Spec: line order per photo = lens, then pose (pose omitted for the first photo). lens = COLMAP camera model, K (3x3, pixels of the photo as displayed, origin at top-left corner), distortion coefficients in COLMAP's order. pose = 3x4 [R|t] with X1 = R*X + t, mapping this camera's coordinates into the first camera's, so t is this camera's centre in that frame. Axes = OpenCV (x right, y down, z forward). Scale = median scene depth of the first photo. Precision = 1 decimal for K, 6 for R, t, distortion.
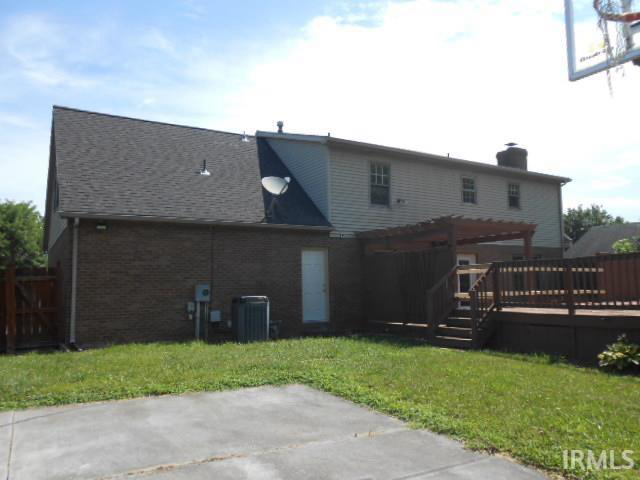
lens RADIAL K [[501.8, 0, 314.7], [0, 501.8, 237.9], [0, 0, 1]] dist [-0.005965, 0.005734]
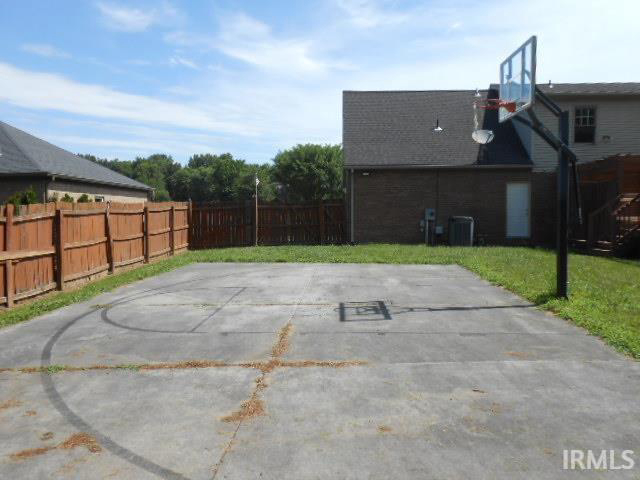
lens RADIAL K [[501.8, 0, 314.7], [0, 501.8, 237.9], [0, 0, 1]] dist [-0.005965, 0.005734]
pose [[0.832654, 0.037051, -0.552553, 0.306511], [0.046288, 0.989612, 0.136111, -0.039513], [0.551856, -0.138910, 0.822289, -0.418521]]
